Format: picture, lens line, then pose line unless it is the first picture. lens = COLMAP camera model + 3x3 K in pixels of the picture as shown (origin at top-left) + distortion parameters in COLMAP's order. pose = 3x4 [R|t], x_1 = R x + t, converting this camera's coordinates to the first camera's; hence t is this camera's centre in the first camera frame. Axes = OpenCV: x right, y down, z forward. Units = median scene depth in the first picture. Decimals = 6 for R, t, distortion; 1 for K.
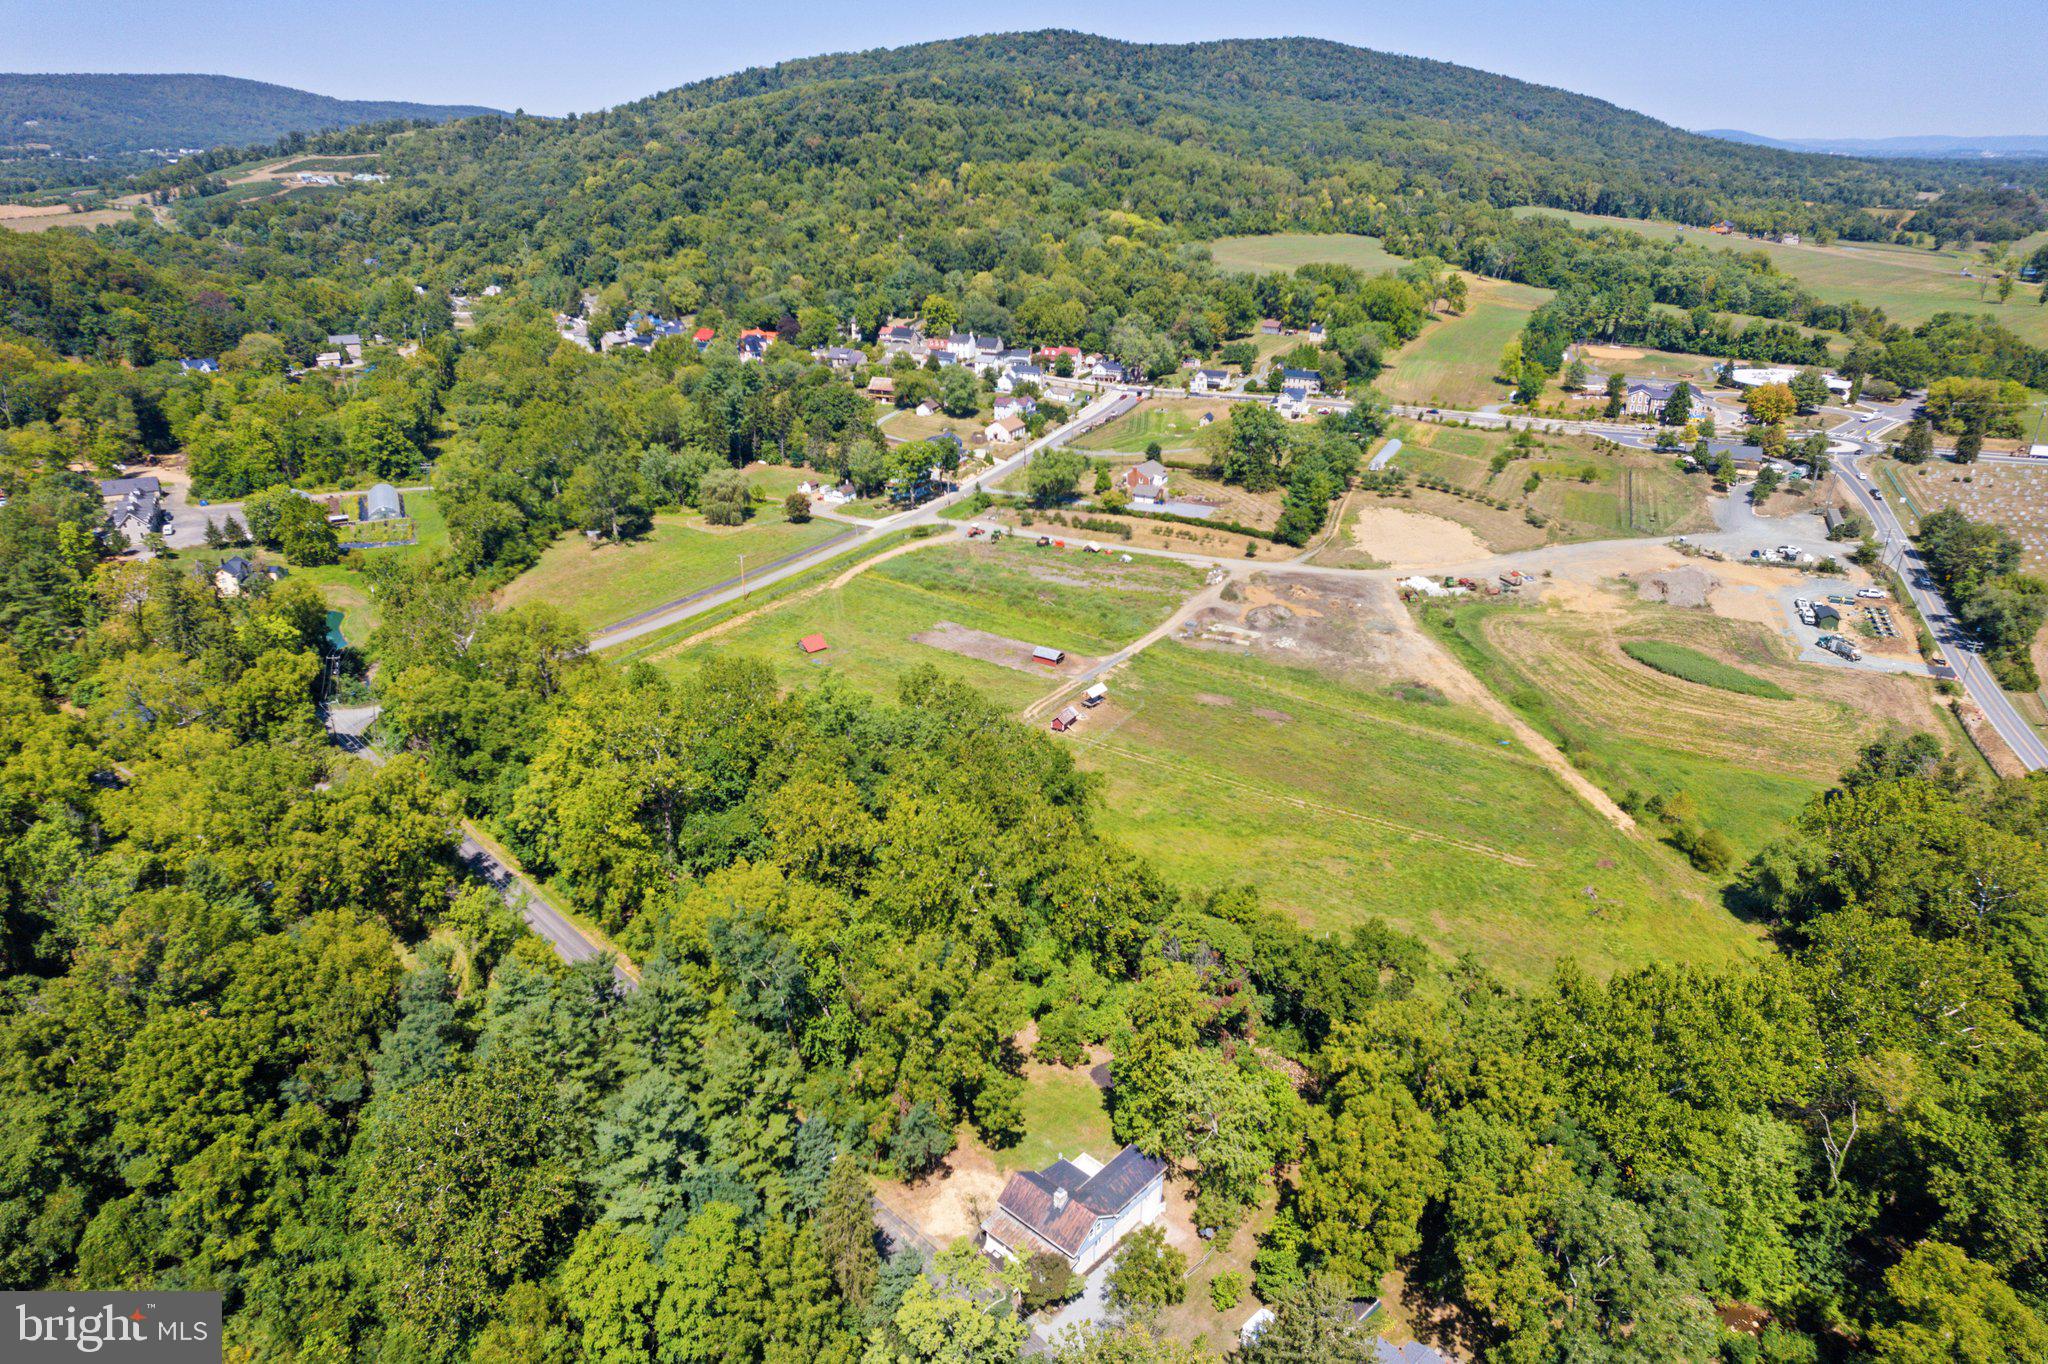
lens RADIAL K [[1293.5, 0, 1024.0], [0, 1293.5, 682.0], [0, 0, 1]] dist [-0.061594, 0.051219]
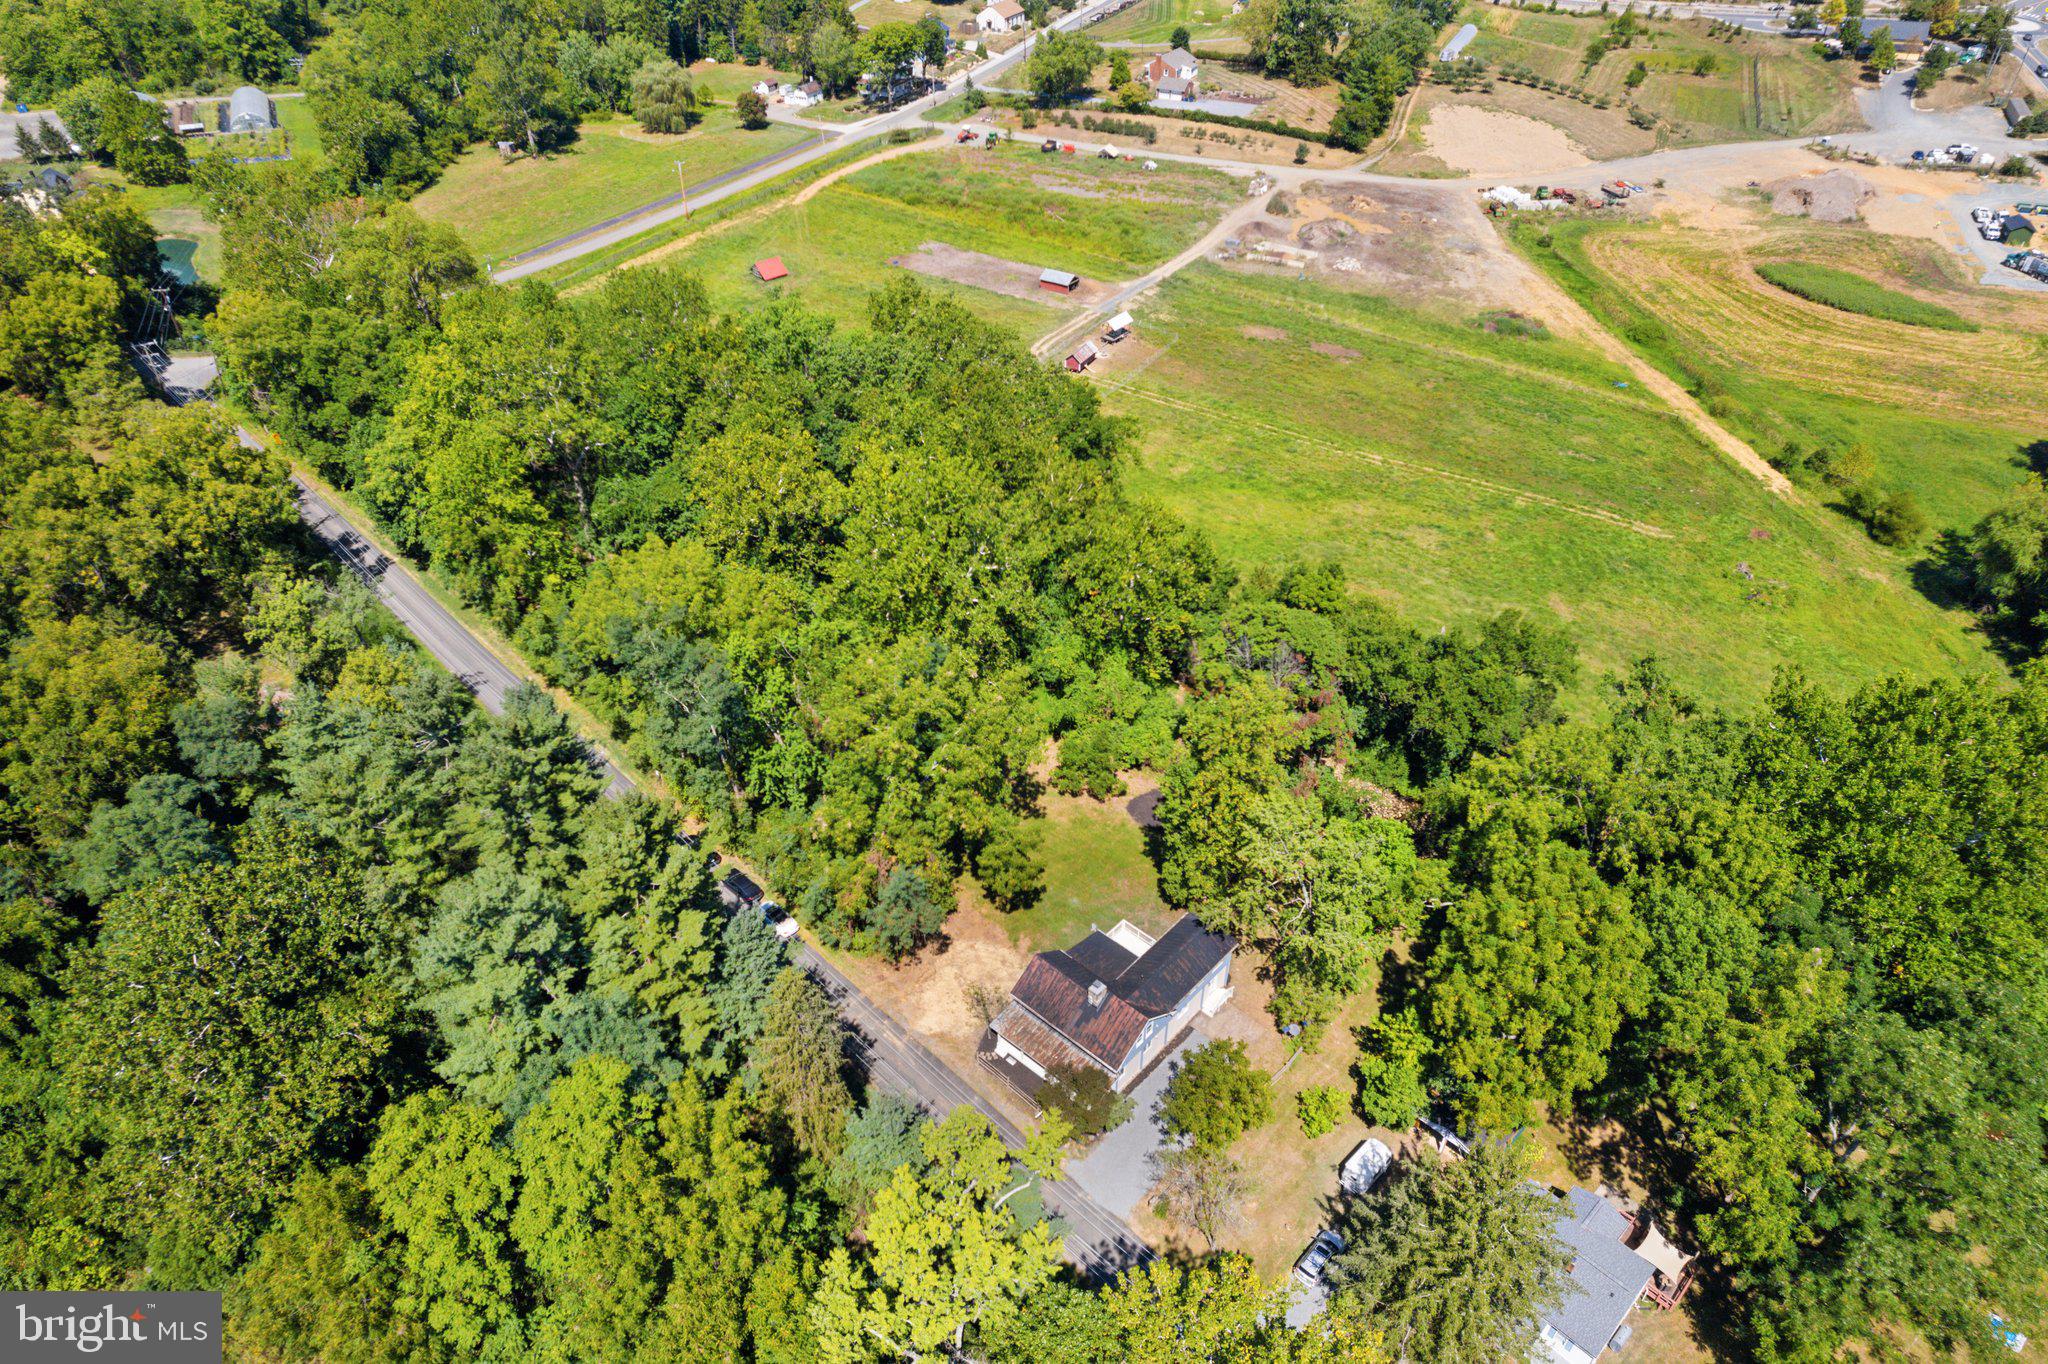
lens RADIAL K [[1293.5, 0, 1024.0], [0, 1293.5, 682.0], [0, 0, 1]] dist [-0.061594, 0.051219]
pose [[0.999964, -0.008504, 0.000611, -0.008288], [0.008074, 0.967519, 0.252670, 0.027555], [-0.002739, -0.252656, 0.967552, 0.216353]]
